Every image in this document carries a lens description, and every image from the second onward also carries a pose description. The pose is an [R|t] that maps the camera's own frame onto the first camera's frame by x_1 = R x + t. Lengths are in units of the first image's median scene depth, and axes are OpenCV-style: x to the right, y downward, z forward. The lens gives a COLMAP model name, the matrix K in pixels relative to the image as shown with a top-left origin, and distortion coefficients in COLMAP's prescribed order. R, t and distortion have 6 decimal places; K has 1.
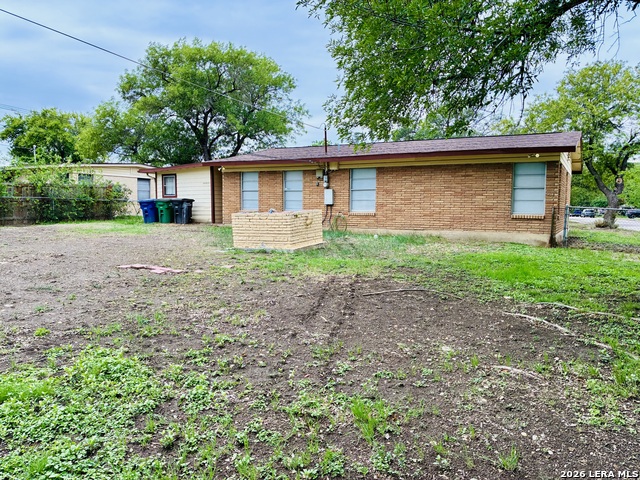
lens RADIAL K [[485.5, 0, 325.1], [0, 485.5, 240.8], [0, 0, 1]] dist [0.026804, -0.020653]
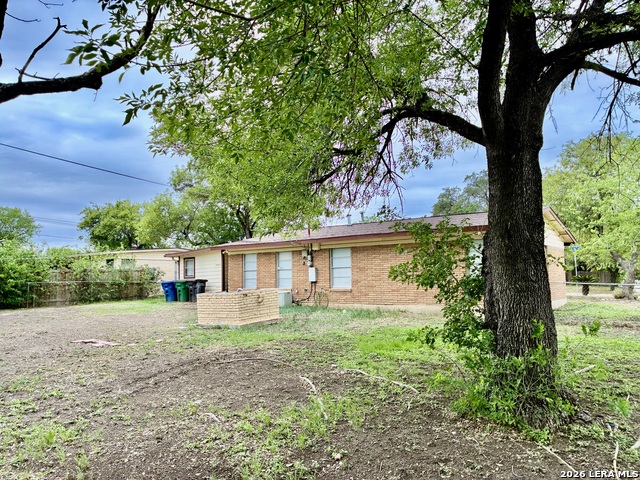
lens RADIAL K [[485.5, 0, 314.3], [0, 485.5, 236.6], [0, 0, 1]] dist [0.026804, -0.020653]
pose [[0.987153, -0.039582, -0.154796, 0.147878], [0.014421, 0.986947, -0.160400, -0.000407], [0.159125, 0.156107, 0.974838, -0.056659]]
